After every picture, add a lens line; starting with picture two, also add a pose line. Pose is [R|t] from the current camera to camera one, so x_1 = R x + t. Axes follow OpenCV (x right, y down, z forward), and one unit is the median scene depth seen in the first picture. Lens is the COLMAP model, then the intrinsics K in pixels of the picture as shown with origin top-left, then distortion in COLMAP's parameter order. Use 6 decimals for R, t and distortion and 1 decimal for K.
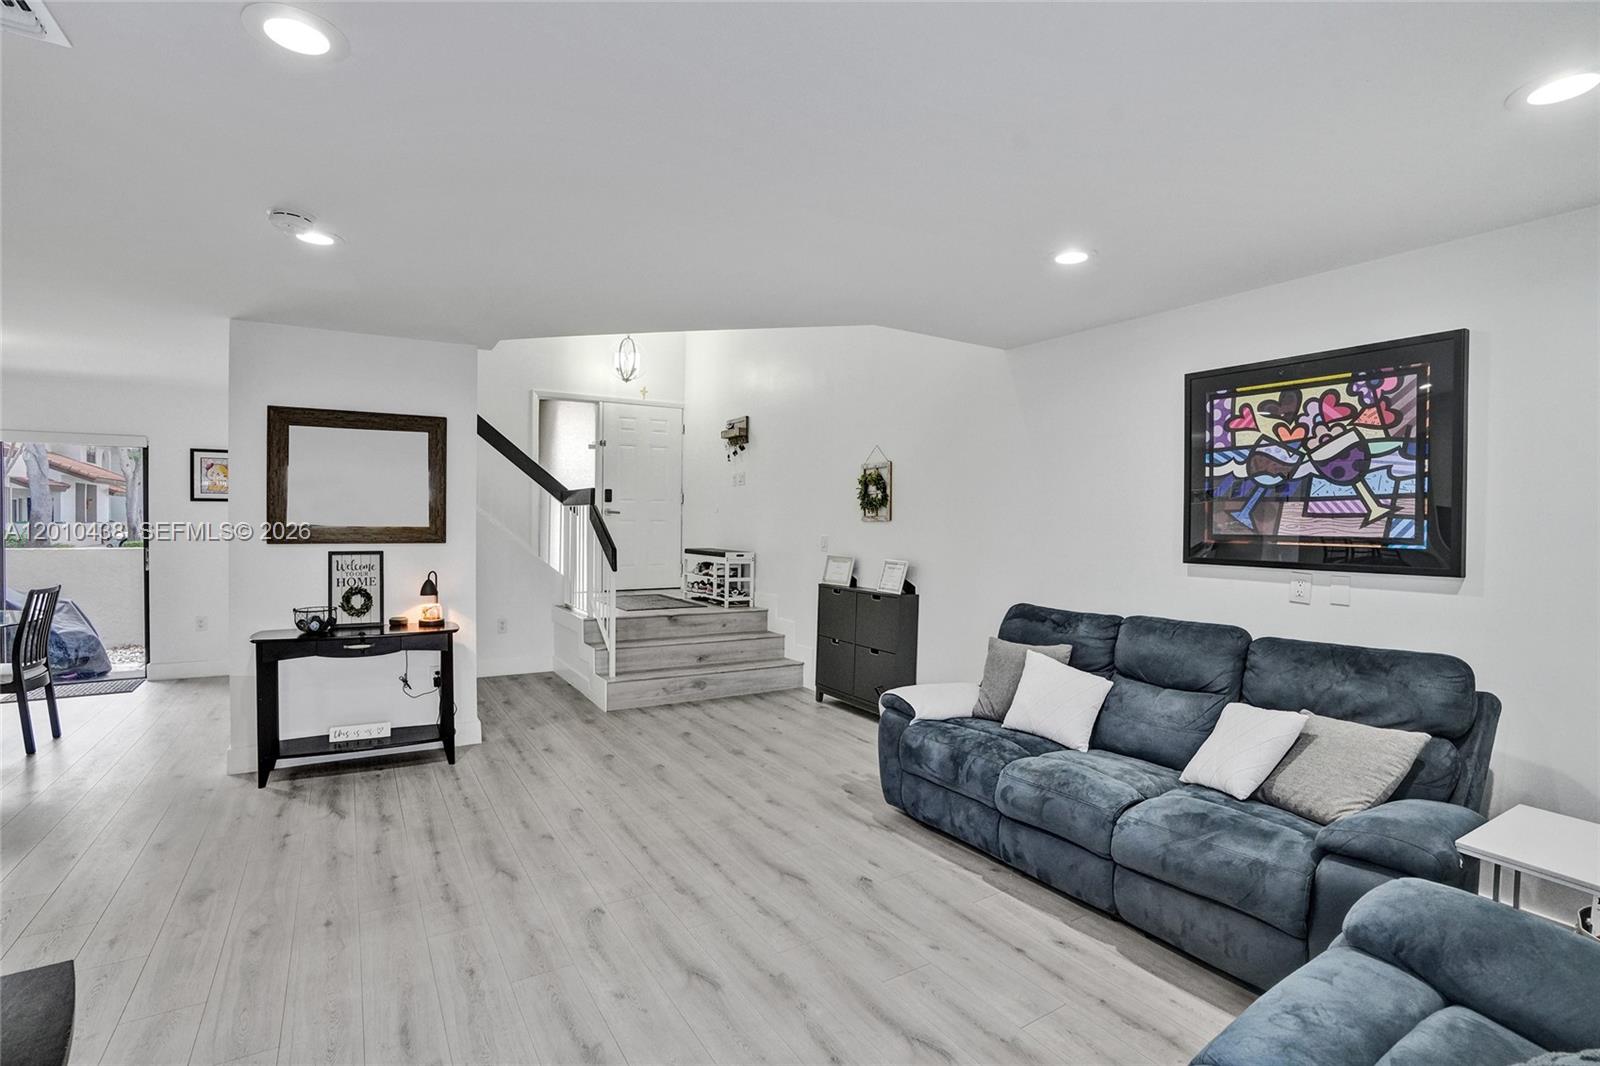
lens RADIAL K [[722.6, 0, 799.9], [0, 722.6, 533.7], [0, 0, 1]] dist [-0.020948, 0.001307]
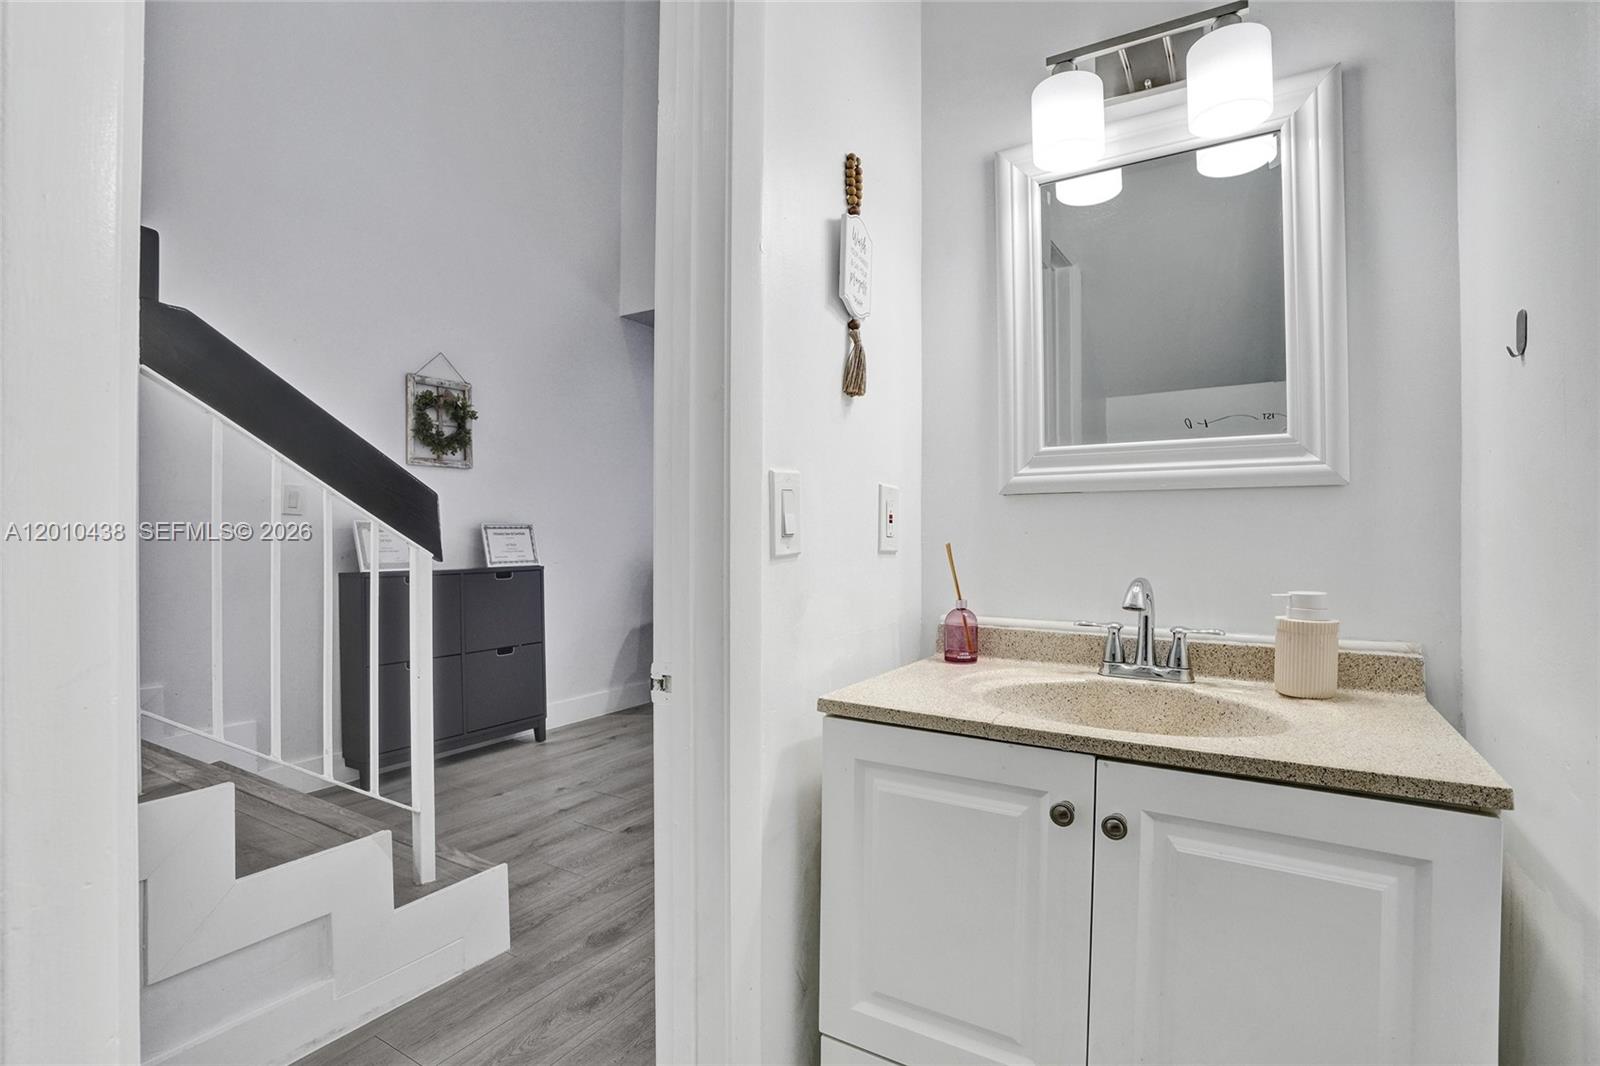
lens RADIAL K [[740.9, 0, 798.5], [0, 740.9, 536.9], [0, 0, 1]] dist [-0.052293, 0.010018]
pose [[-0.452723, -0.008715, 0.891609, -0.653567], [0.008230, 0.999869, 0.013952, 0.040368], [-0.891613, 0.013654, -0.452592, 1.032310]]
